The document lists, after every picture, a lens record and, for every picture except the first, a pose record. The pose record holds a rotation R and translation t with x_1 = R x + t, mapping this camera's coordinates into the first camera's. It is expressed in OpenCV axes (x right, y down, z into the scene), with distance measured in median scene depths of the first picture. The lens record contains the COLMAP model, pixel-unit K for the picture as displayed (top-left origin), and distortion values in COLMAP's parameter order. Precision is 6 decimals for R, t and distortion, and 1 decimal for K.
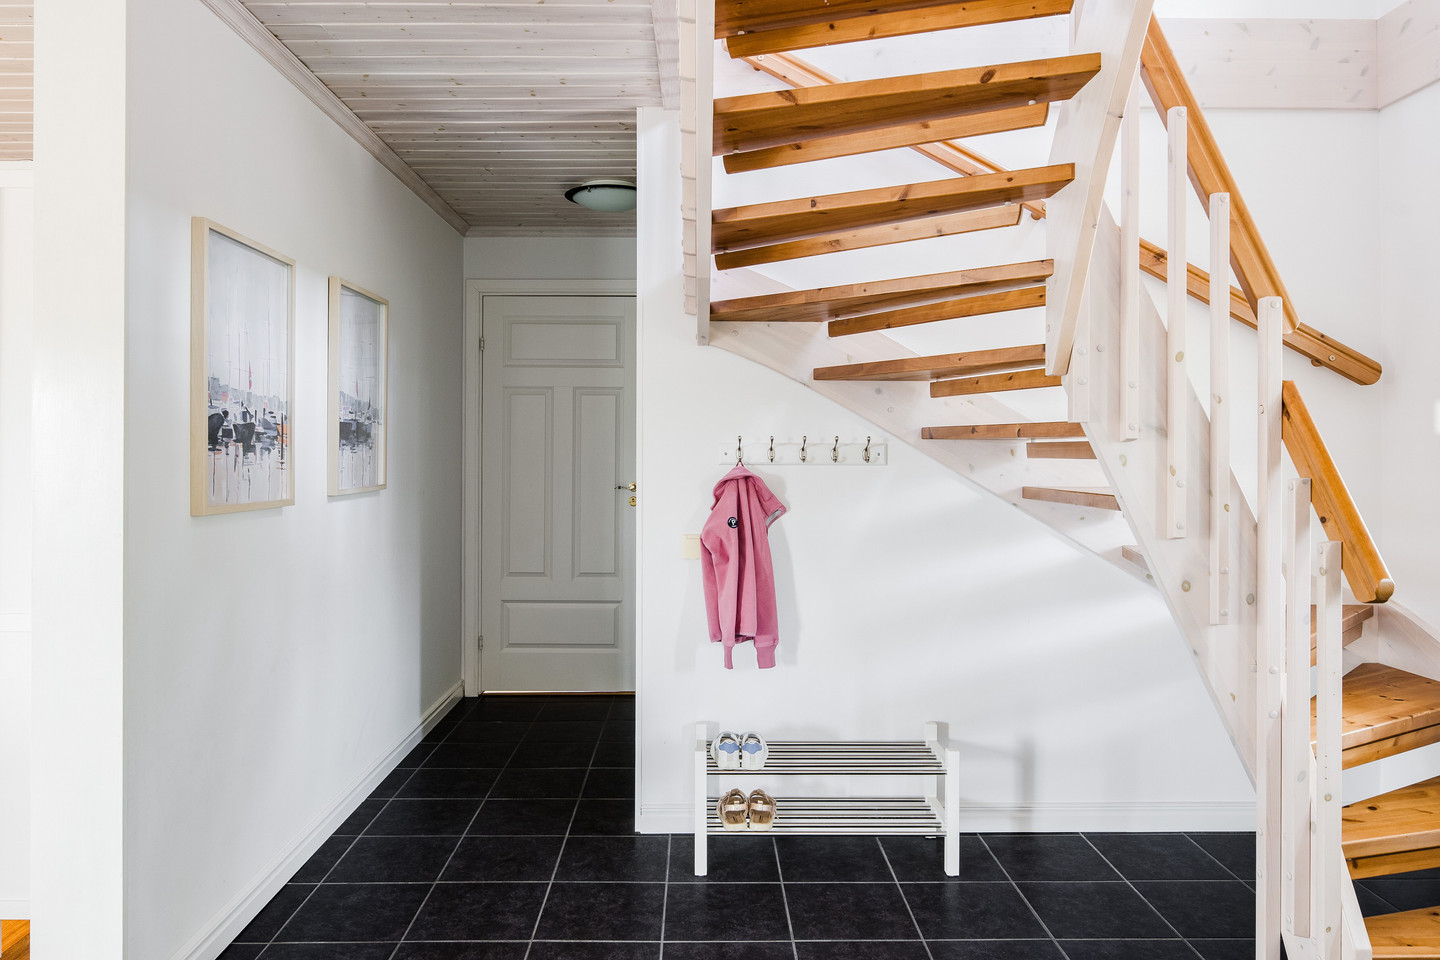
lens RADIAL K [[975.0, 0, 714.8], [0, 975.0, 467.8], [0, 0, 1]] dist [-0.003812, 0.004499]
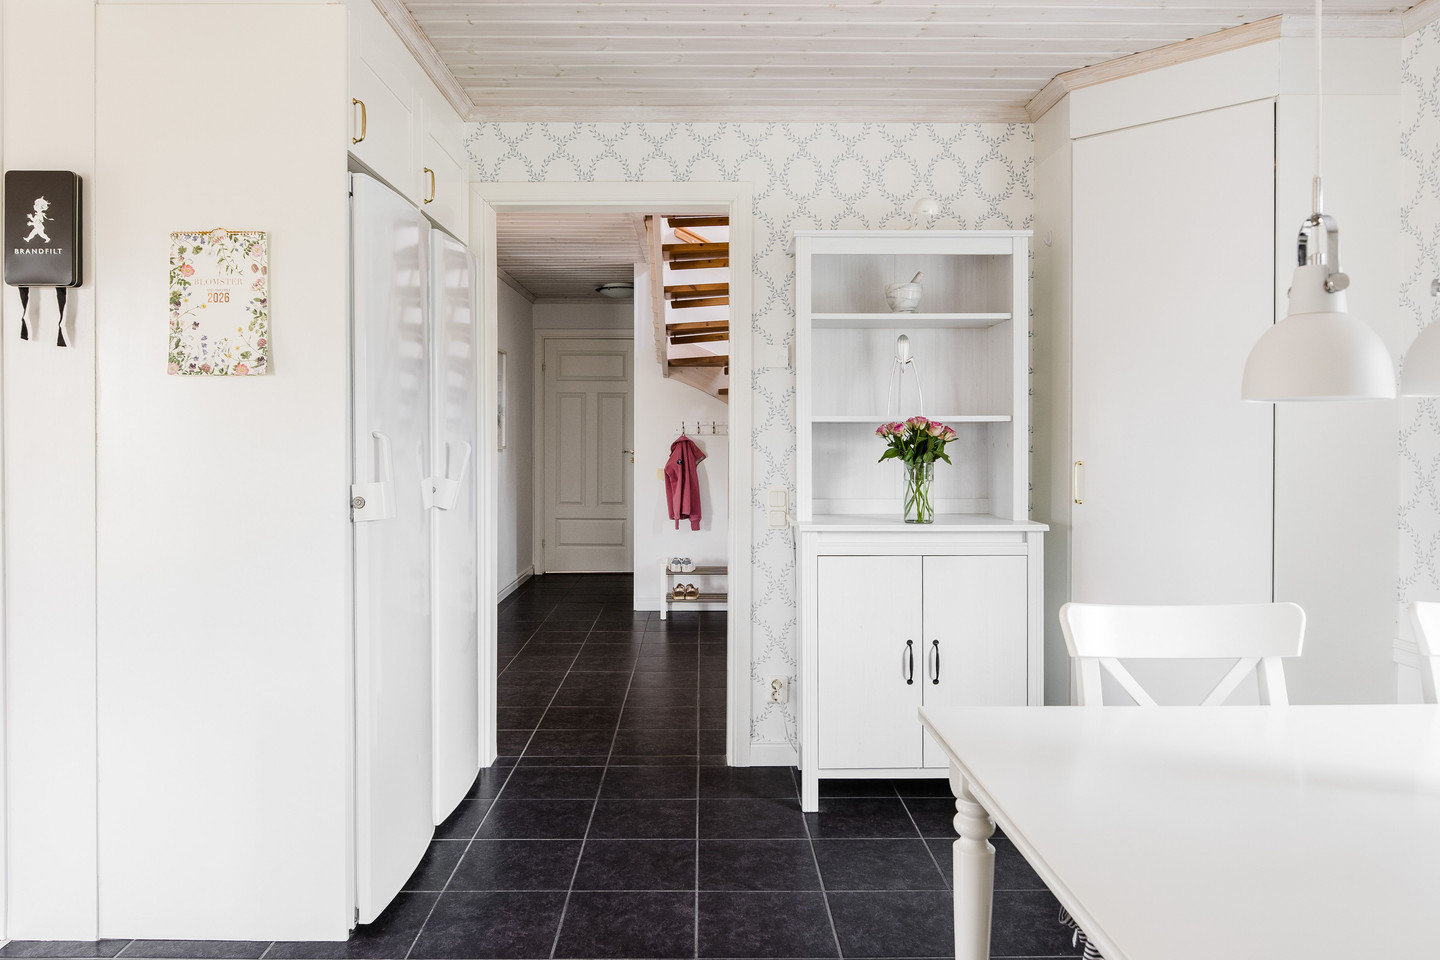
lens RADIAL K [[975.0, 0, 703.2], [0, 975.0, 450.6], [0, 0, 1]] dist [-0.003812, 0.004499]
pose [[0.999916, -0.002721, -0.012648, 0.094336], [0.002704, 0.999995, -0.001340, 0.033157], [0.012652, 0.001306, 0.999919, -1.087342]]
